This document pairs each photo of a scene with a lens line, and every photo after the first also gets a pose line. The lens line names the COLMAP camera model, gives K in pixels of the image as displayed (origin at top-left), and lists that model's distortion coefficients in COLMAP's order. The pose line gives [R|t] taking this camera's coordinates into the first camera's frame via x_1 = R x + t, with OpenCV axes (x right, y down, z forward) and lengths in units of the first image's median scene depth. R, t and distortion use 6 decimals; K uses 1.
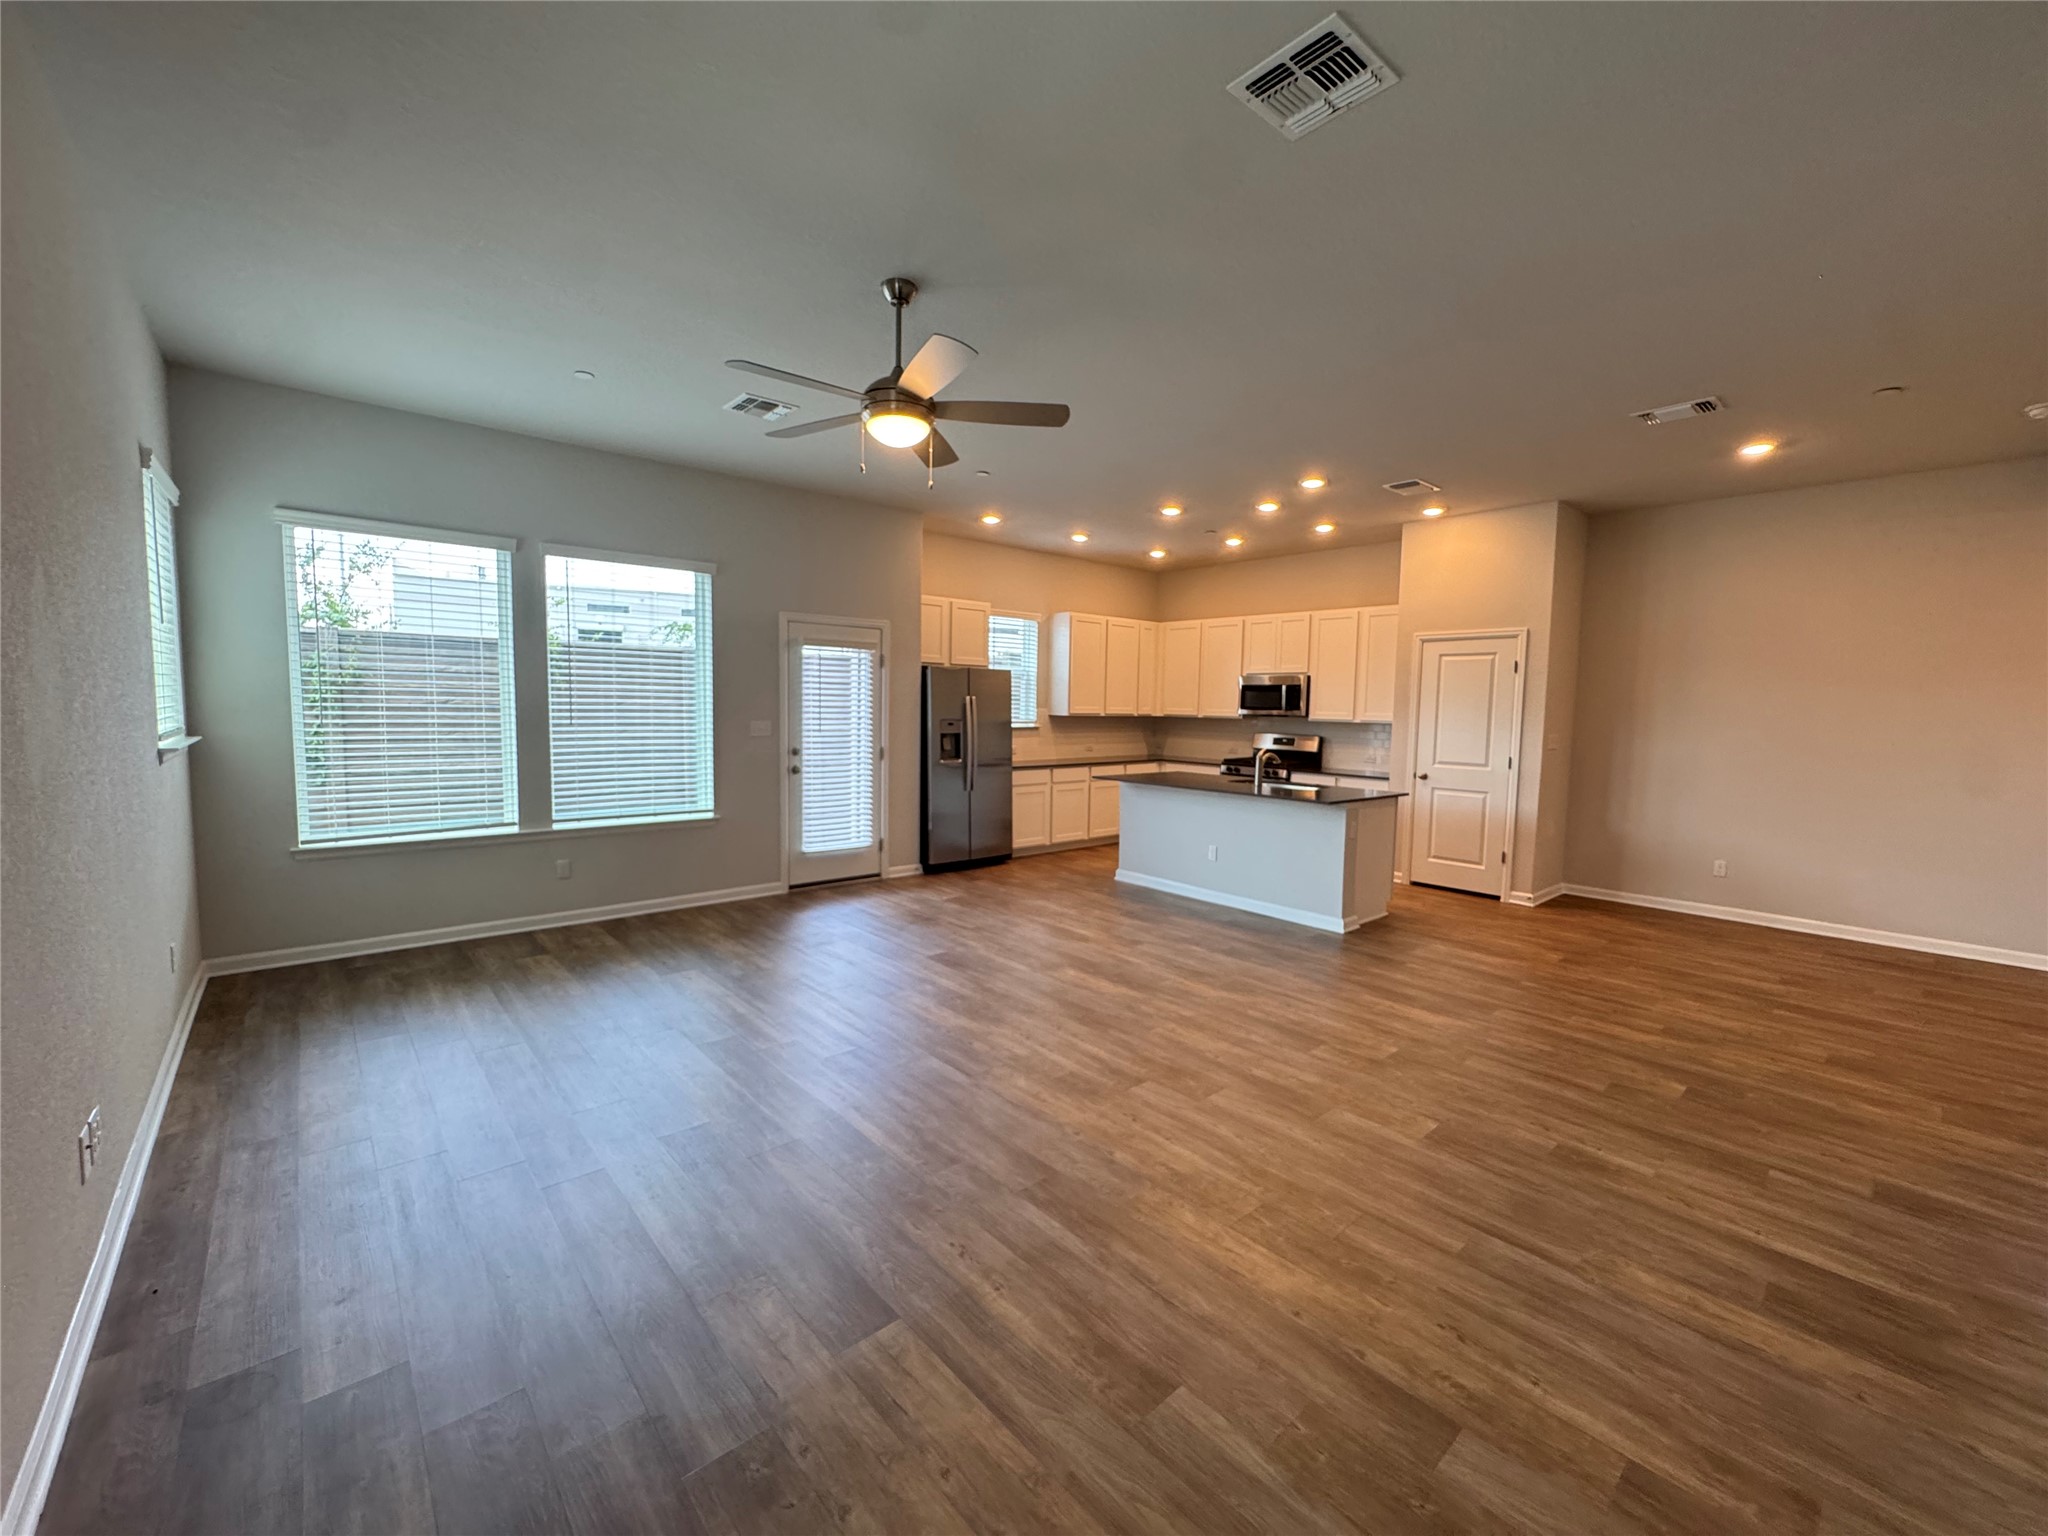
lens RADIAL K [[818.8, 0, 1024.0], [0, 818.8, 768.0], [0, 0, 1]] dist [-0.002305, -0.000076]
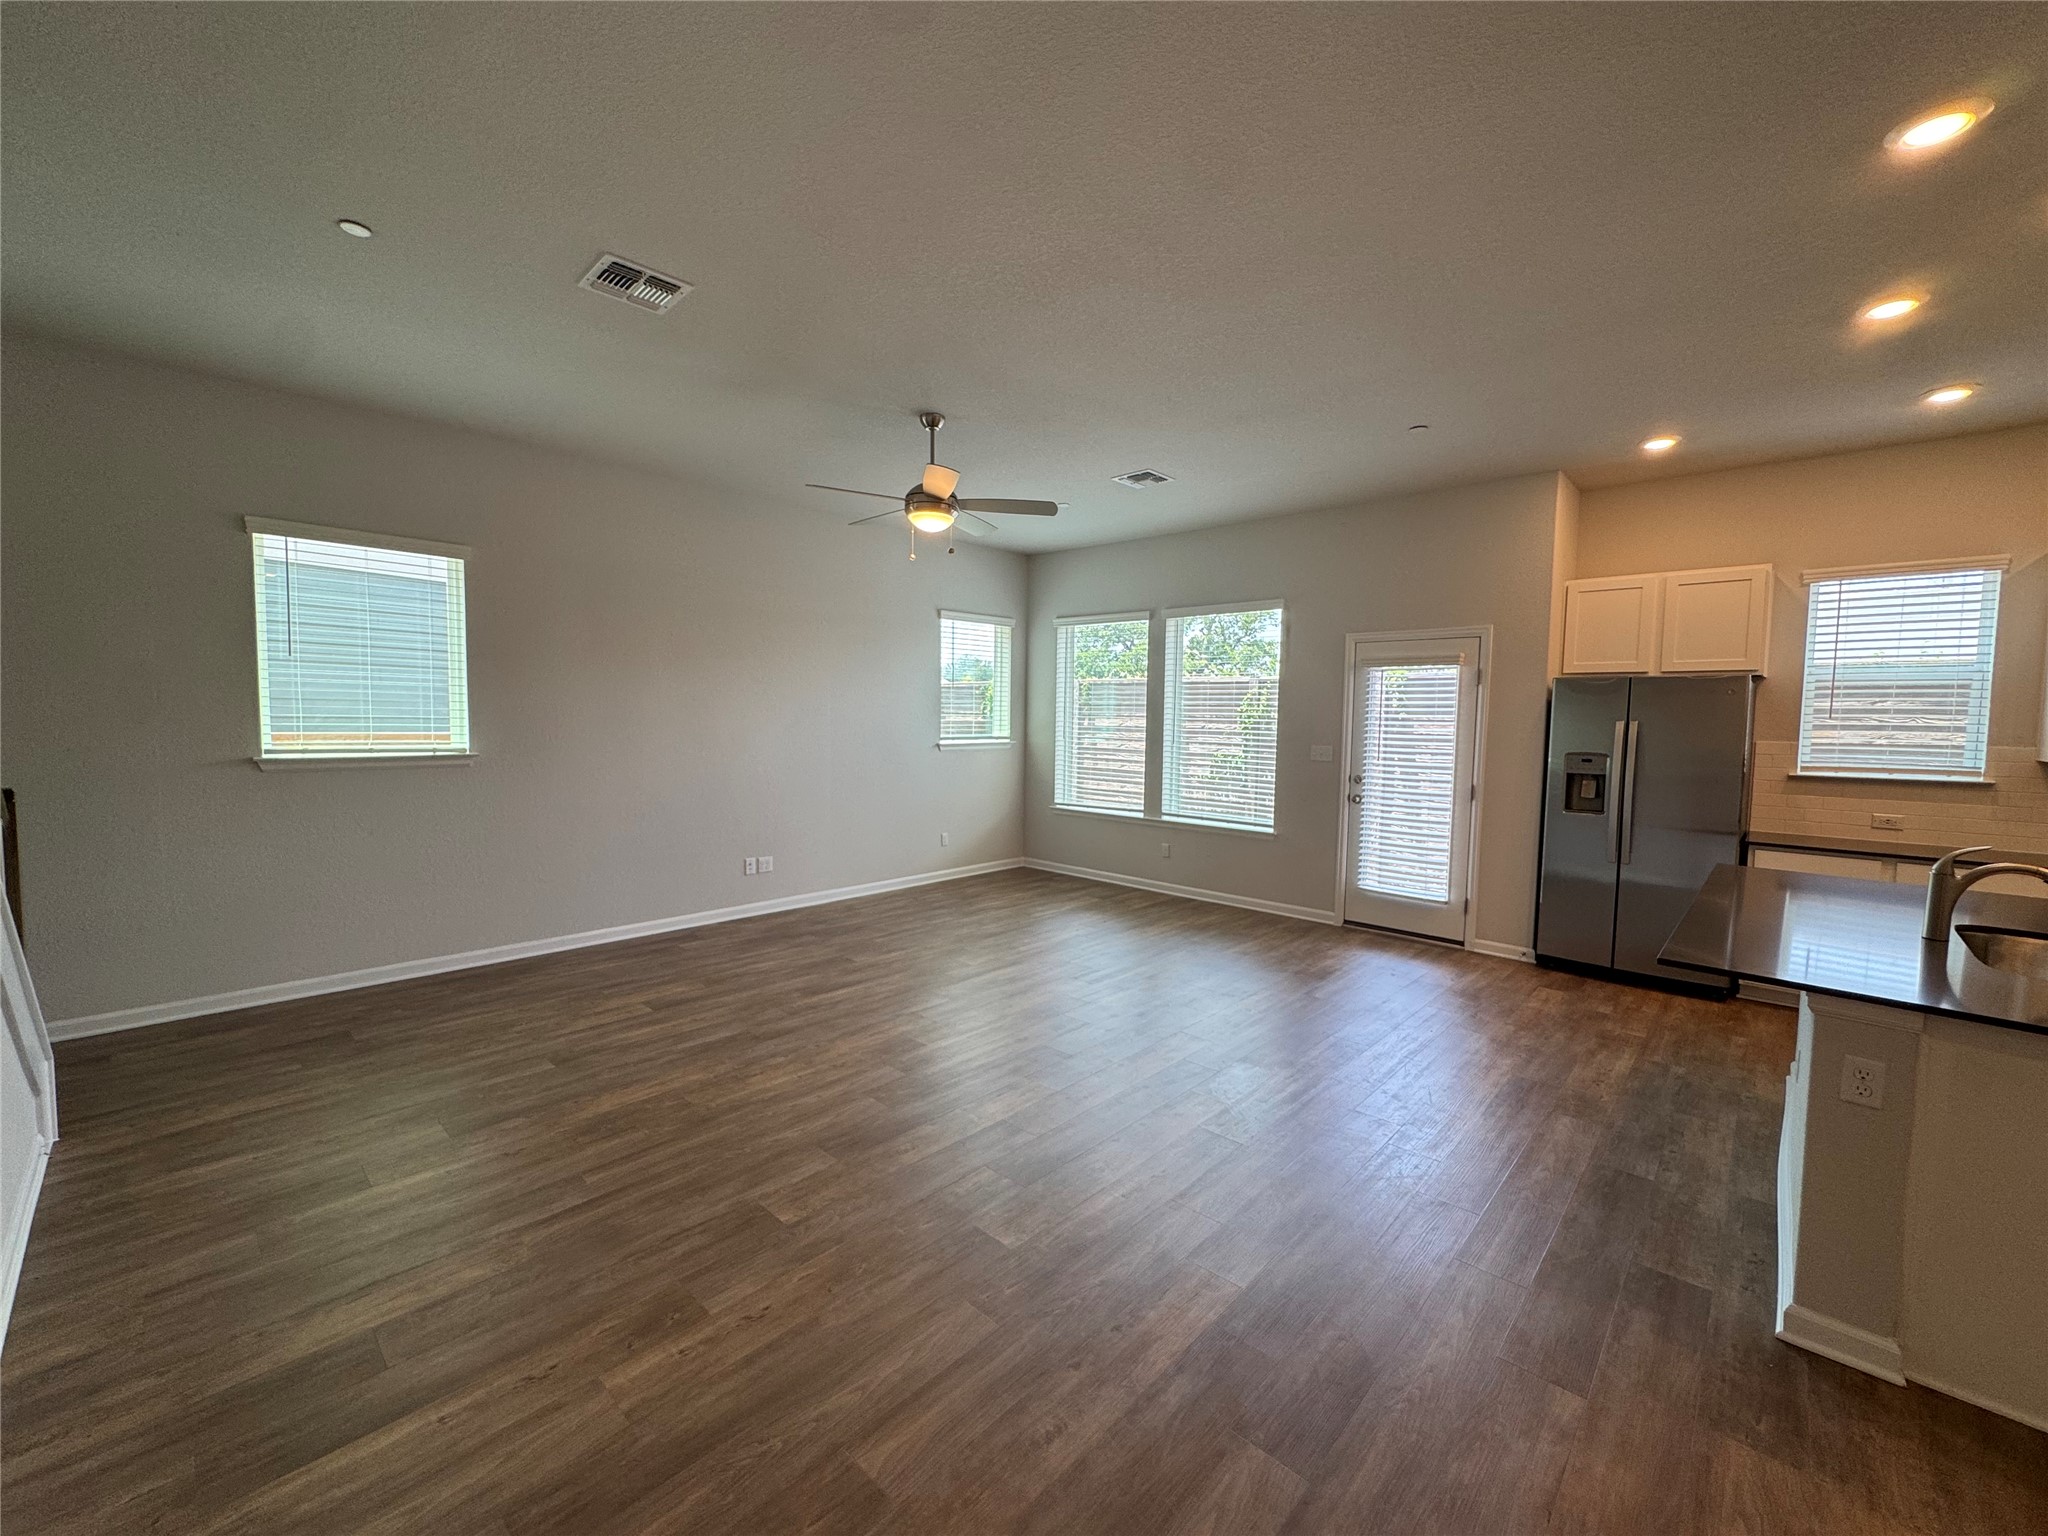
lens RADIAL K [[818.8, 0, 1024.0], [0, 818.8, 768.0], [0, 0, 1]] dist [-0.002305, -0.000076]
pose [[0.102076, 0.047872, -0.993624, 0.695742], [-0.094477, 0.994793, 0.038223, -0.037035], [0.990280, 0.089973, 0.106068, 0.583779]]
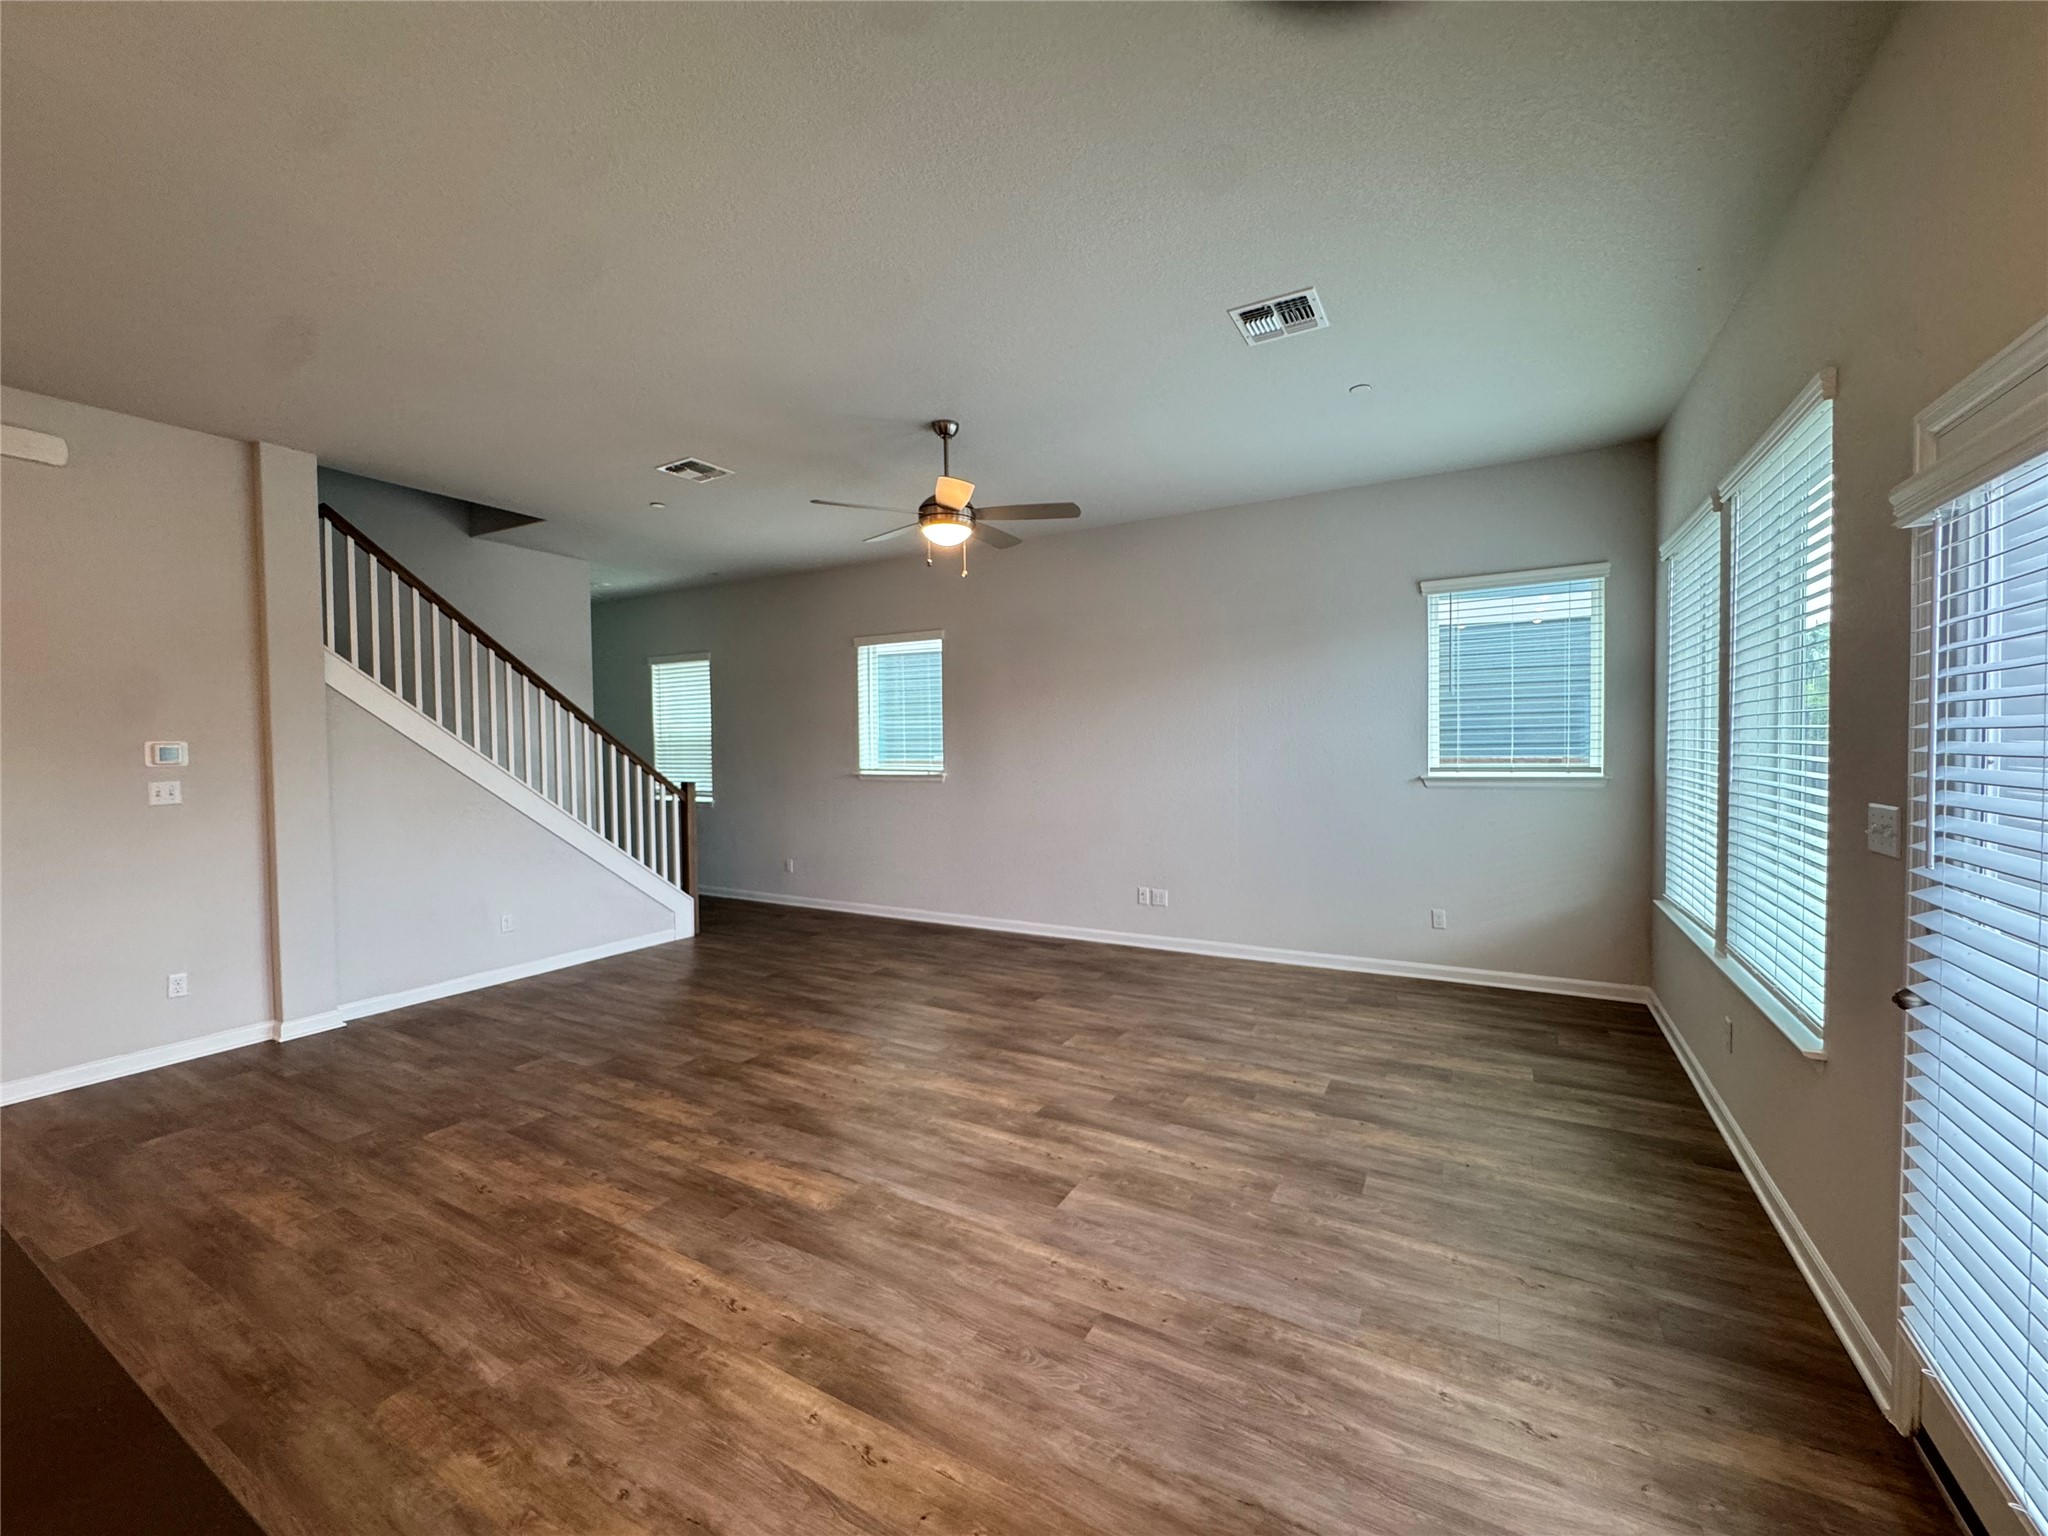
lens RADIAL K [[825.5, 0, 1028.8], [0, 825.5, 768.3], [0, 0, 1]] dist [-0.000313, -0.000106]
pose [[-0.943113, 0.005708, -0.332423, 0.089431], [-0.029755, 0.994391, 0.101493, -0.101234], [0.331138, 0.105611, -0.937654, 1.287172]]
